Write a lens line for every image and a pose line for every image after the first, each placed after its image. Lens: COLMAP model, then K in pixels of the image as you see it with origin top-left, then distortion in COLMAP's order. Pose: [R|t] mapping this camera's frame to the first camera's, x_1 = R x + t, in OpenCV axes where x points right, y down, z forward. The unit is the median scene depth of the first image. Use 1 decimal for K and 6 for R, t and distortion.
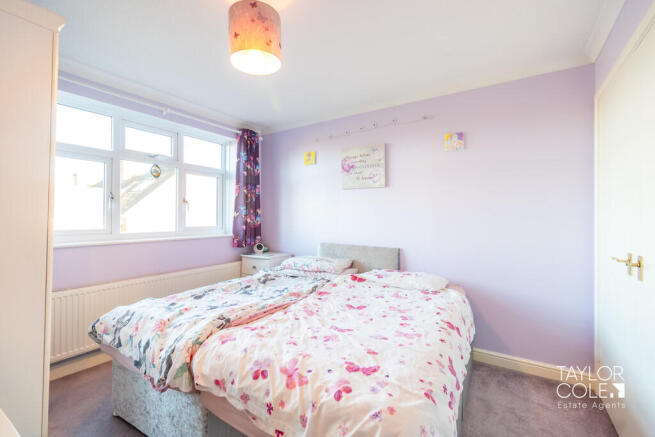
lens RADIAL K [[289.0, 0, 323.6], [0, 289.0, 215.6], [0, 0, 1]] dist [0.002673, -0.002710]
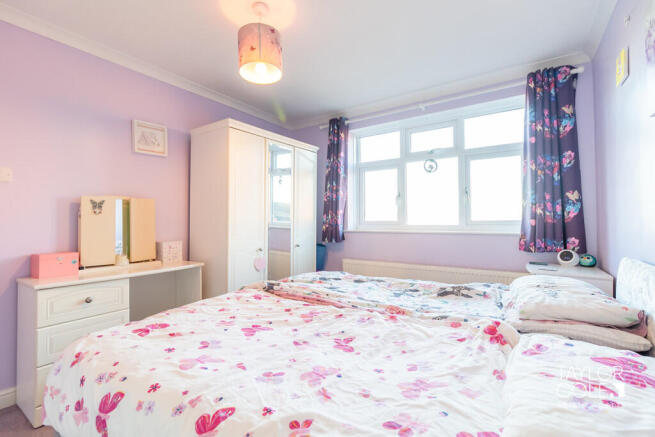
lens RADIAL K [[289.0, 0, 321.6], [0, 289.0, 220.2], [0, 0, 1]] dist [0.002673, -0.002710]
pose [[-0.013006, -0.000521, -0.999915, 0.425905], [0.011296, 0.999936, -0.000668, 0.033536], [0.999852, -0.011304, -0.012999, 0.570037]]
